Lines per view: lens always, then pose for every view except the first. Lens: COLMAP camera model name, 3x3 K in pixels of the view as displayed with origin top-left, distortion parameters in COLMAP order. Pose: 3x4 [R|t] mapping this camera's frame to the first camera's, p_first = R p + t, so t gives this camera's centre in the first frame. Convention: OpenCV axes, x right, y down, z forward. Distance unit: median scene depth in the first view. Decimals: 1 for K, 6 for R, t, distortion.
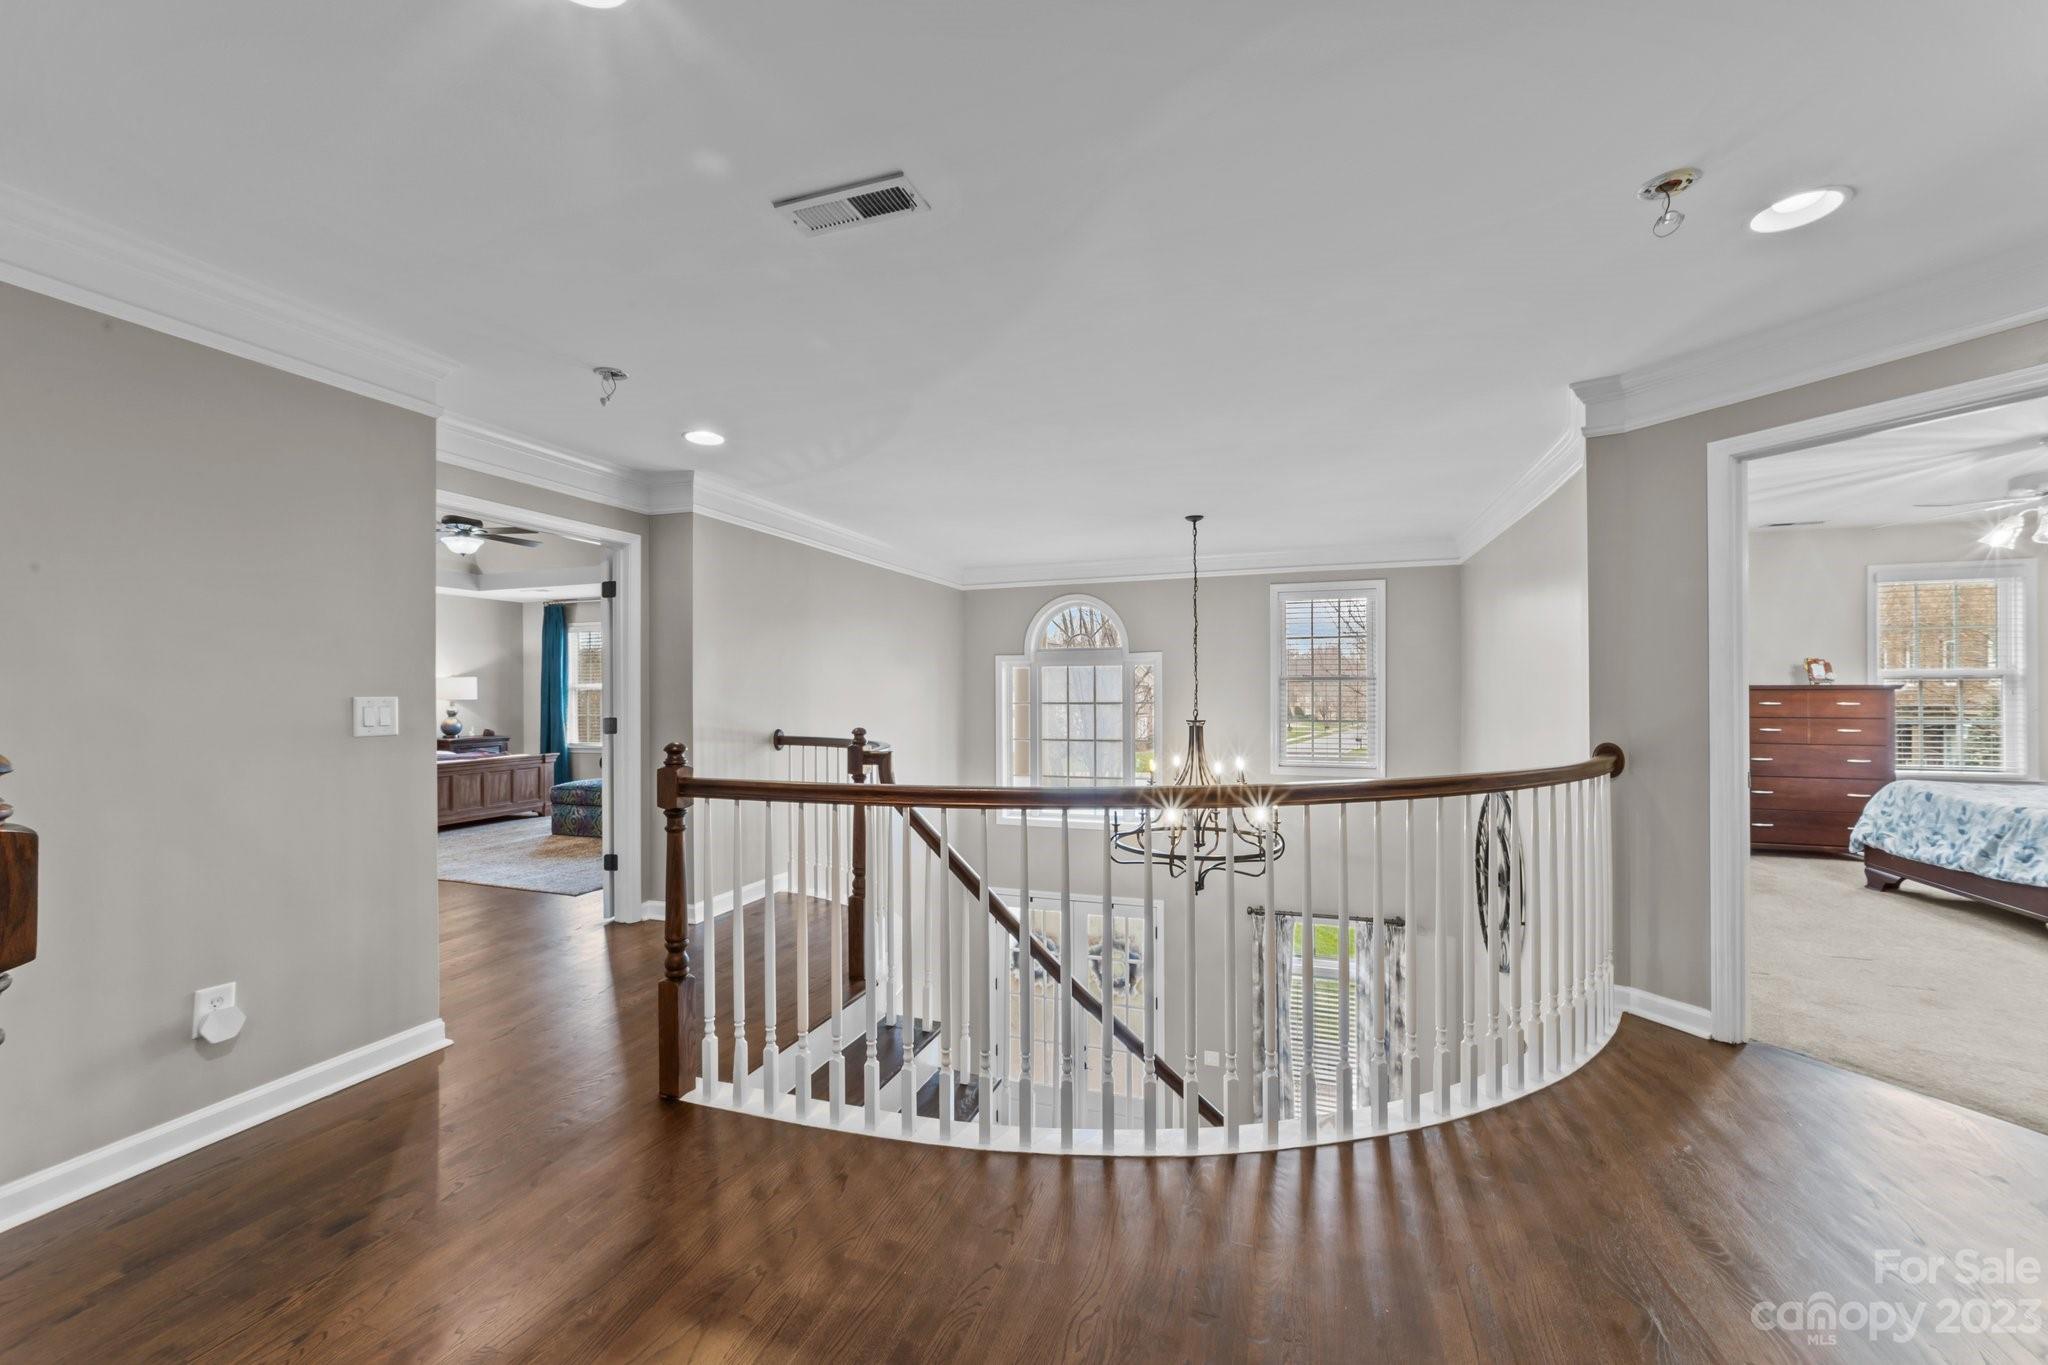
lens RADIAL K [[789.1, 0, 1025.4], [0, 789.1, 685.2], [0, 0, 1]] dist [-0.015718, 0.008387]
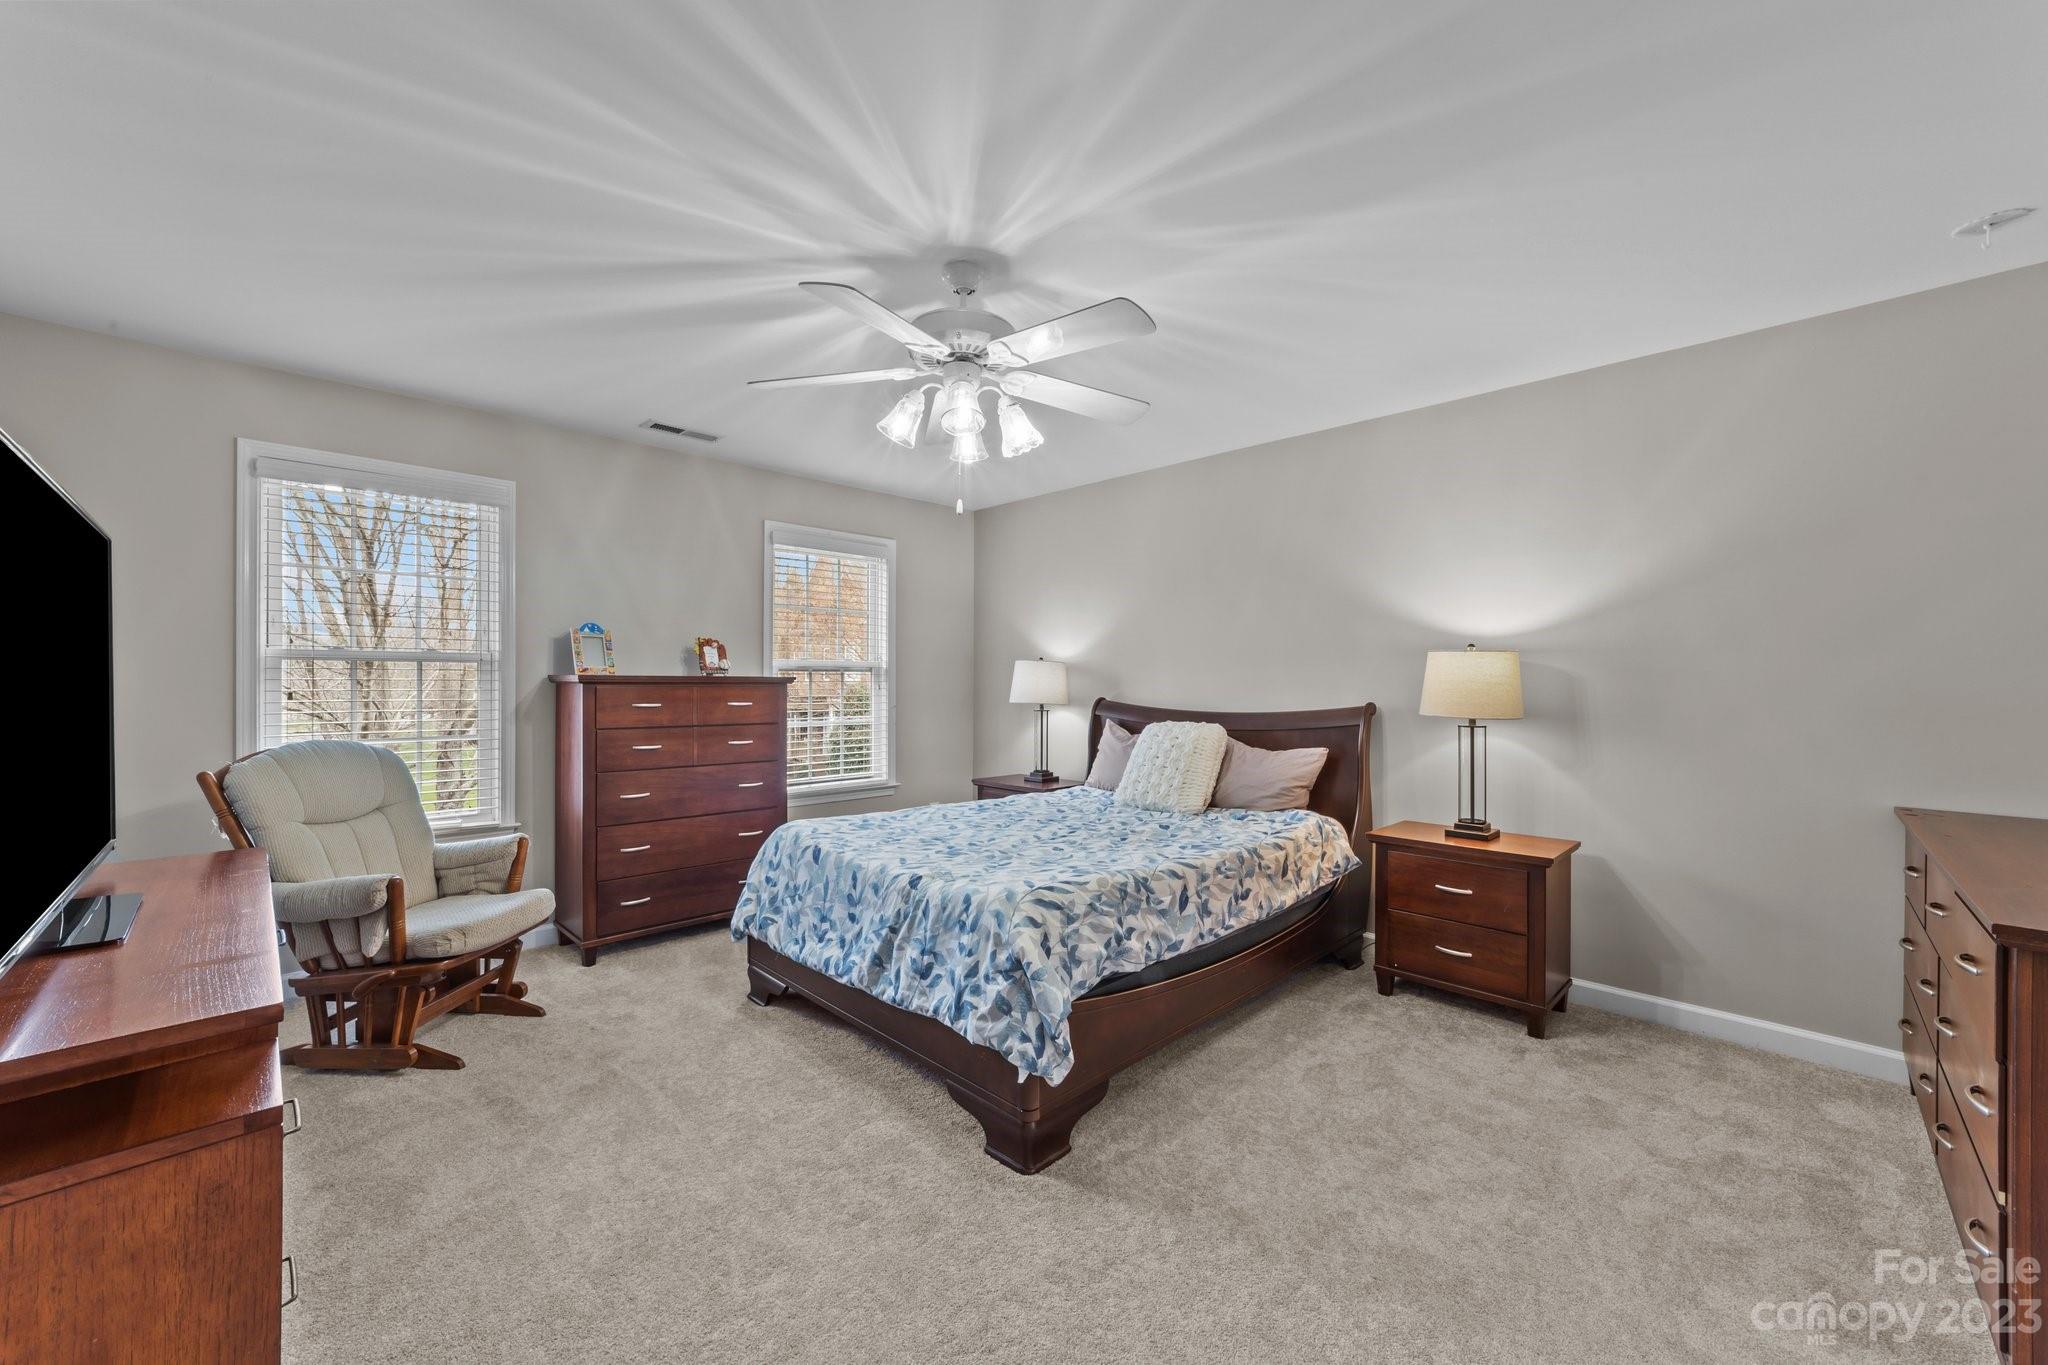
lens RADIAL K [[789.1, 0, 1025.4], [0, 789.1, 685.2], [0, 0, 1]] dist [-0.015718, 0.008387]
pose [[0.440626, -0.000777, 0.897691, 0.658313], [-0.008155, 0.999955, 0.004868, 0.002045], [-0.897654, -0.009466, 0.440599, 0.572601]]
